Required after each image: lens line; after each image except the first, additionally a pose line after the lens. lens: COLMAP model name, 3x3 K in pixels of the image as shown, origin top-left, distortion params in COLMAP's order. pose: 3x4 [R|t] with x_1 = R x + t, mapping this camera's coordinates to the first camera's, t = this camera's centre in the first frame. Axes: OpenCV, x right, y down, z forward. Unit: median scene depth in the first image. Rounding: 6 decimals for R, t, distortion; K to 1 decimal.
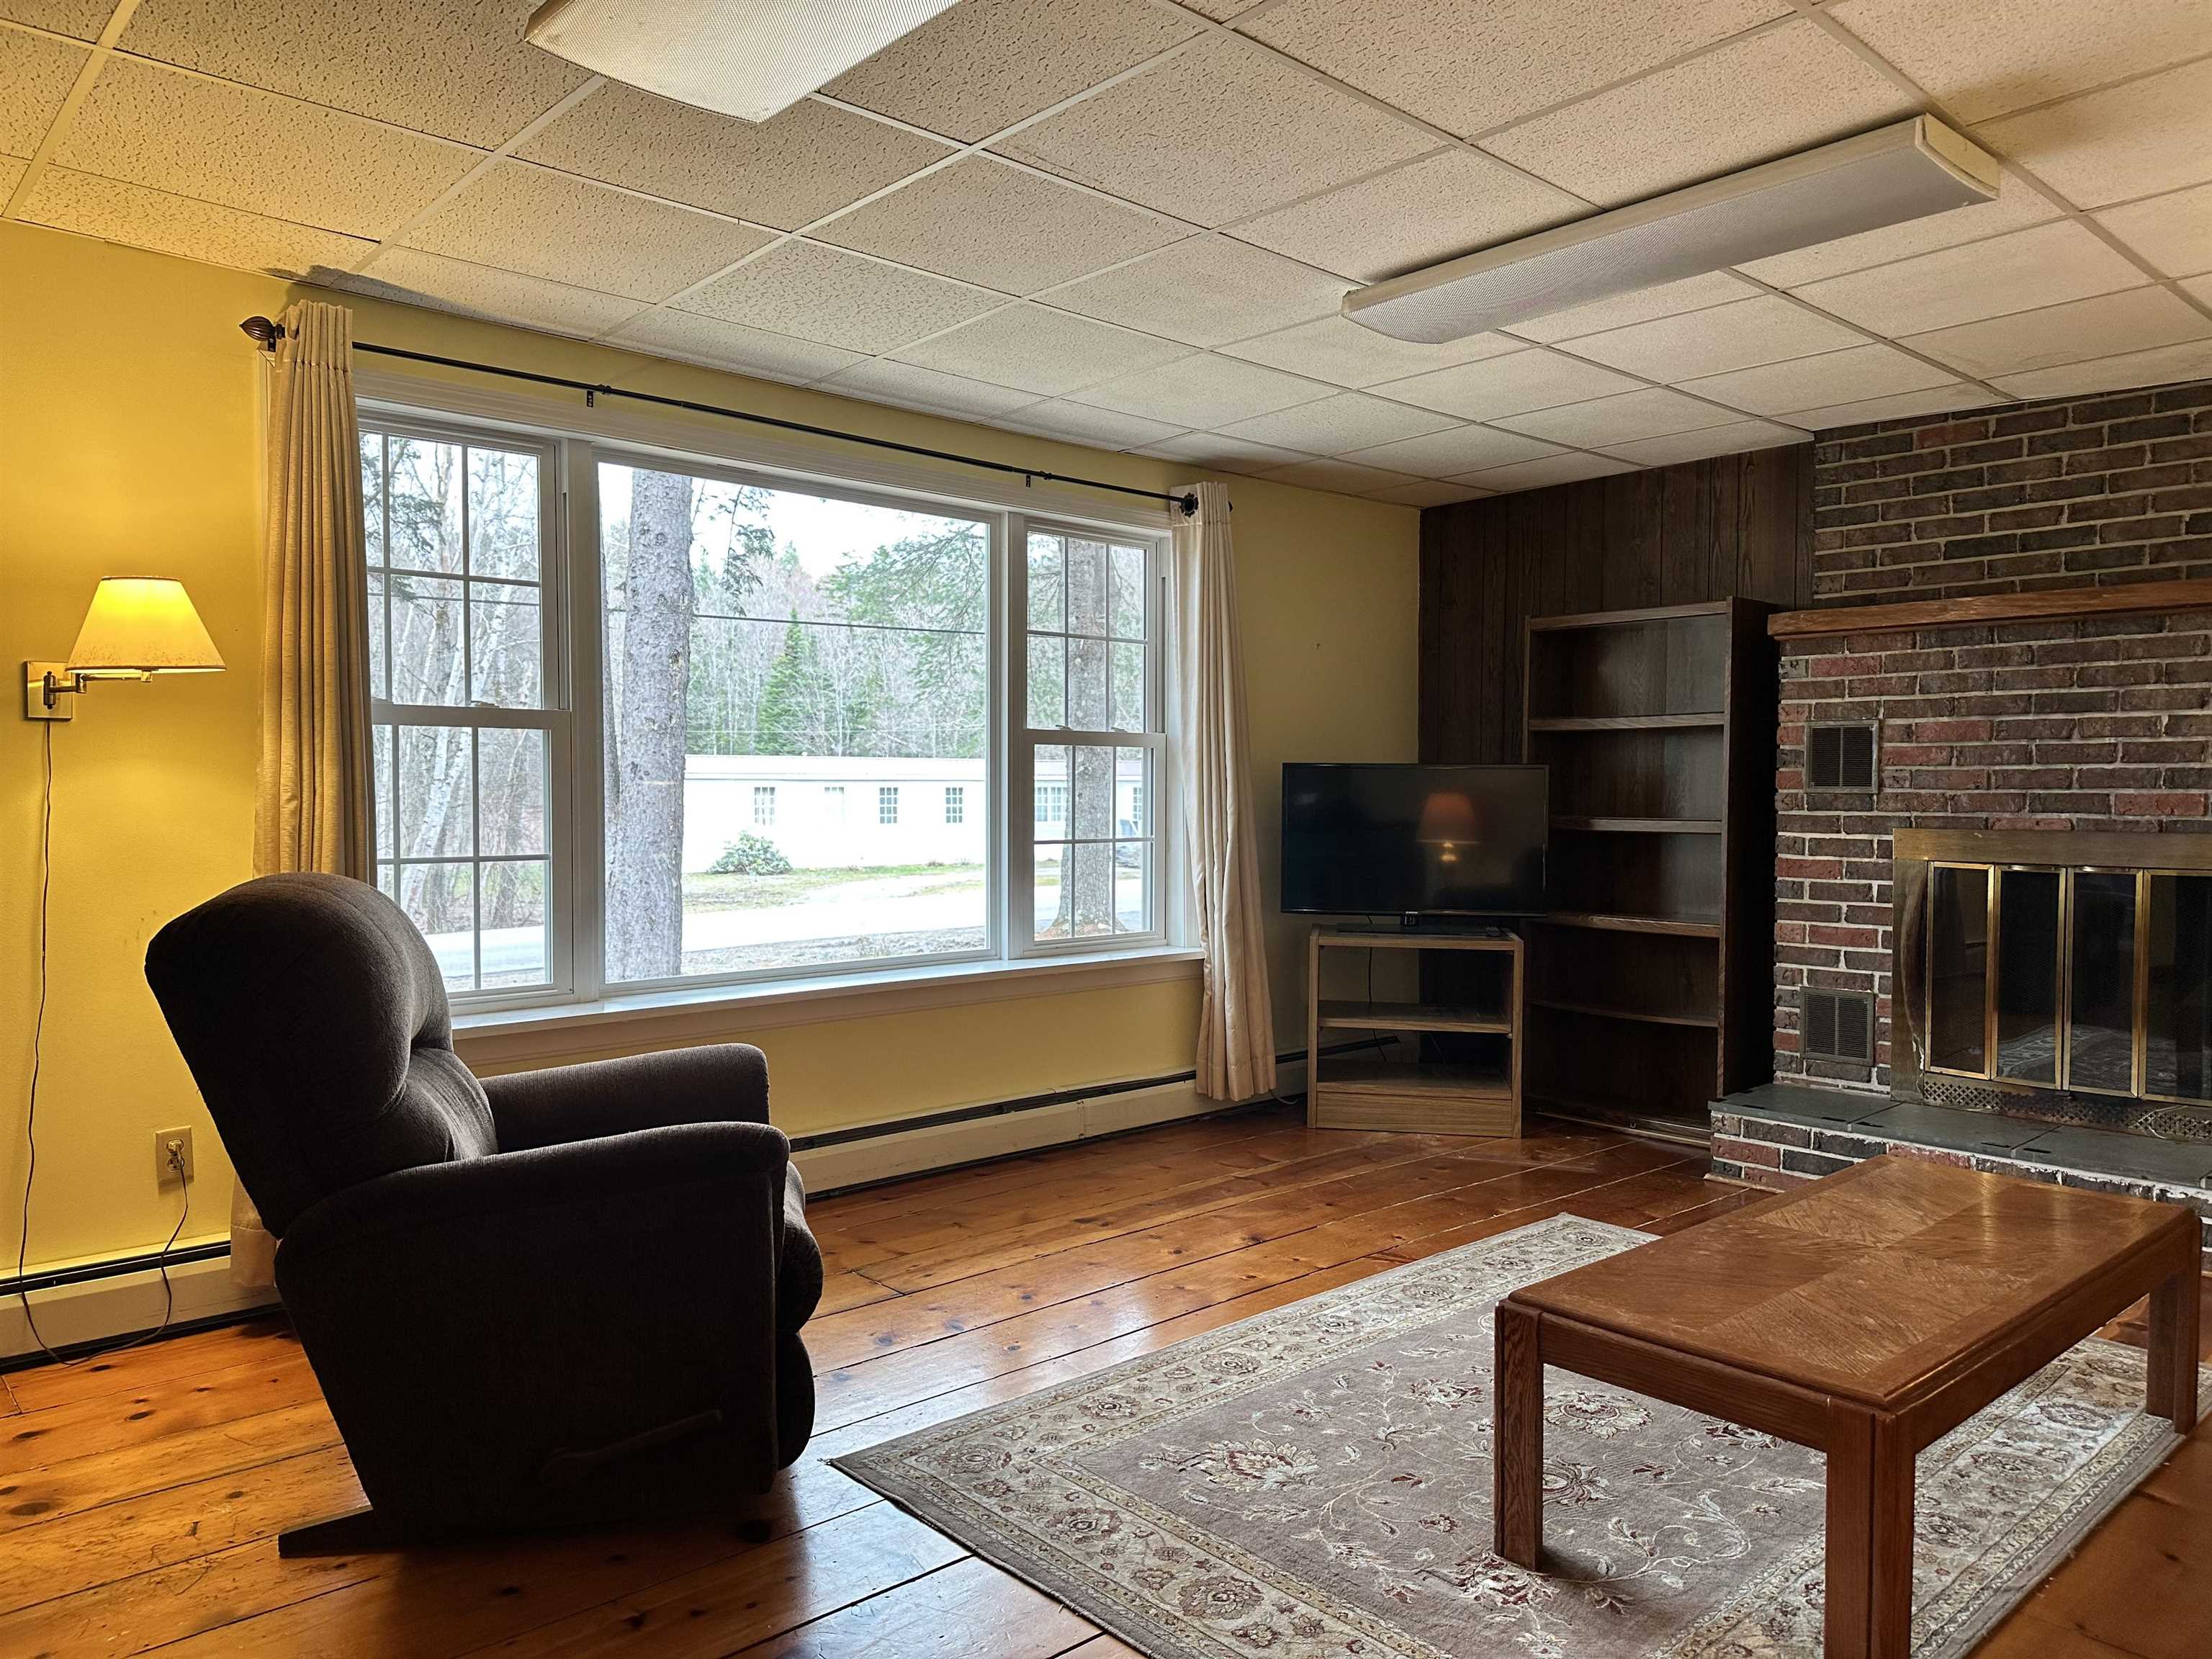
lens RADIAL K [[1527.5, 0, 1109.3], [0, 1527.5, 829.9], [0, 0, 1]] dist [0.001484, -0.018913]
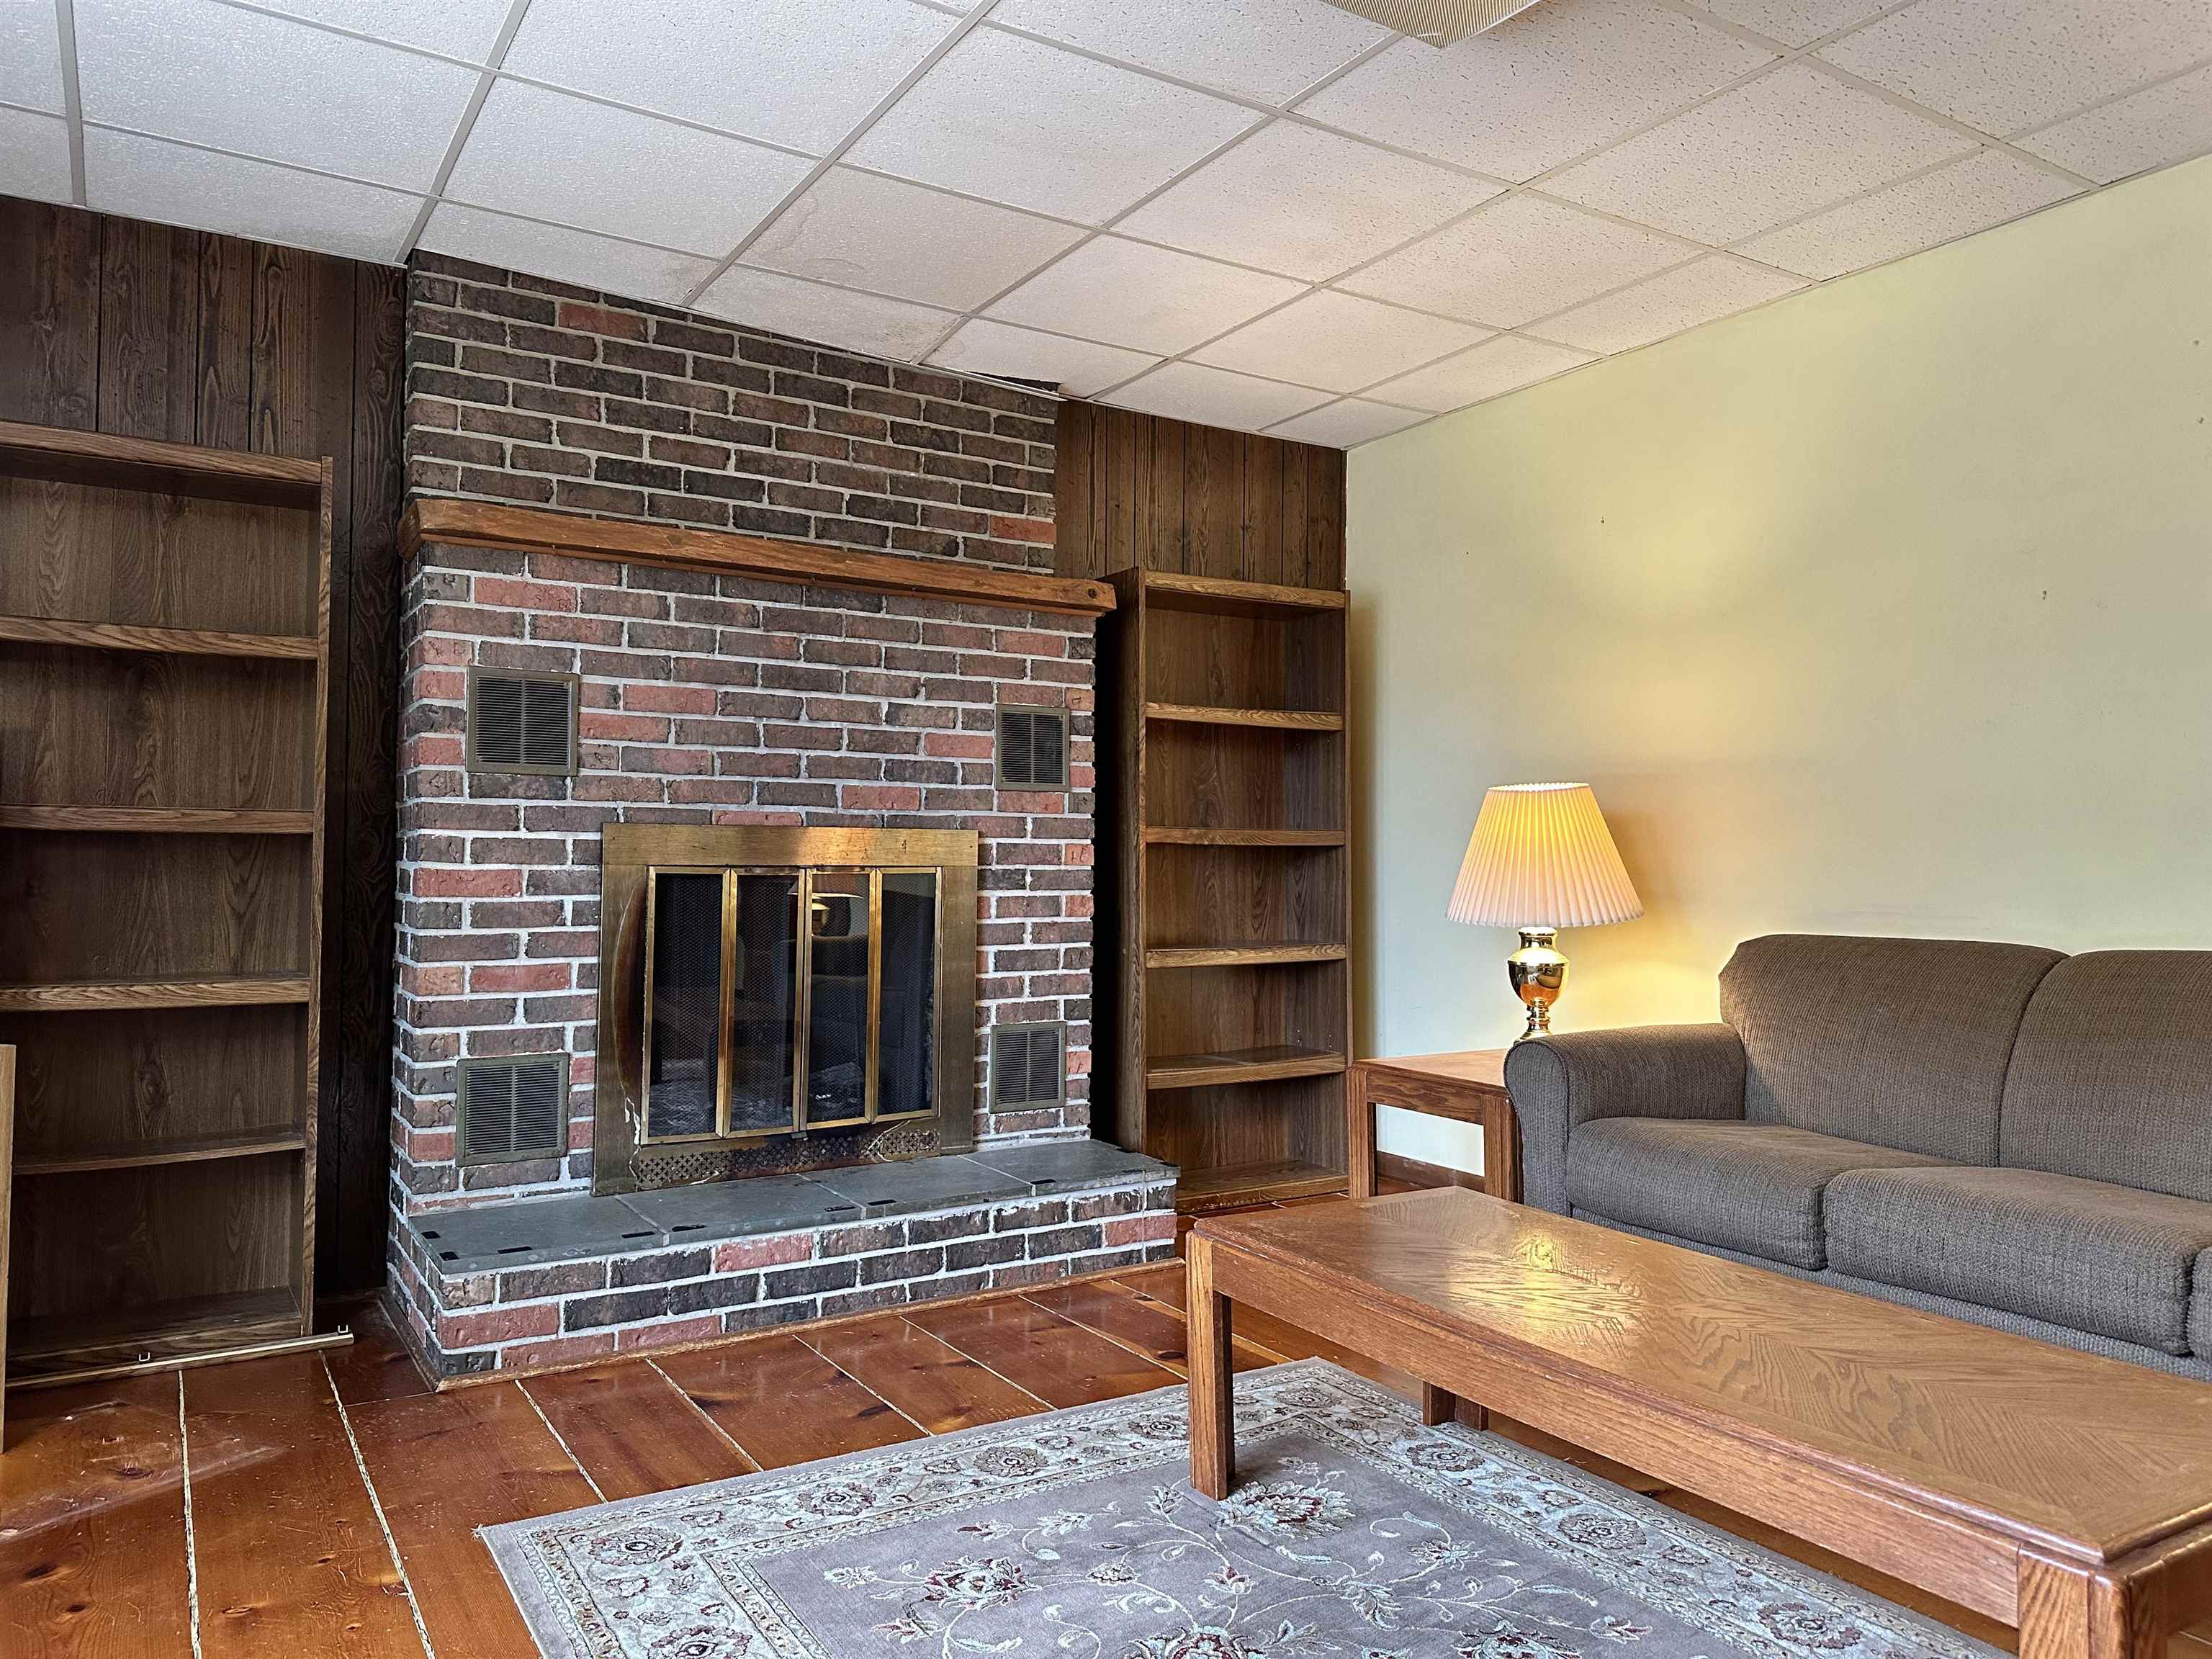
lens RADIAL K [[1527.5, 0, 1113.1], [0, 1527.5, 829.5], [0, 0, 1]] dist [0.001484, -0.018913]
pose [[0.146364, 0.021964, 0.988987, -0.180146], [0.018958, 0.999508, -0.025003, 0.025025], [-0.989049, 0.022409, 0.145876, 0.649644]]
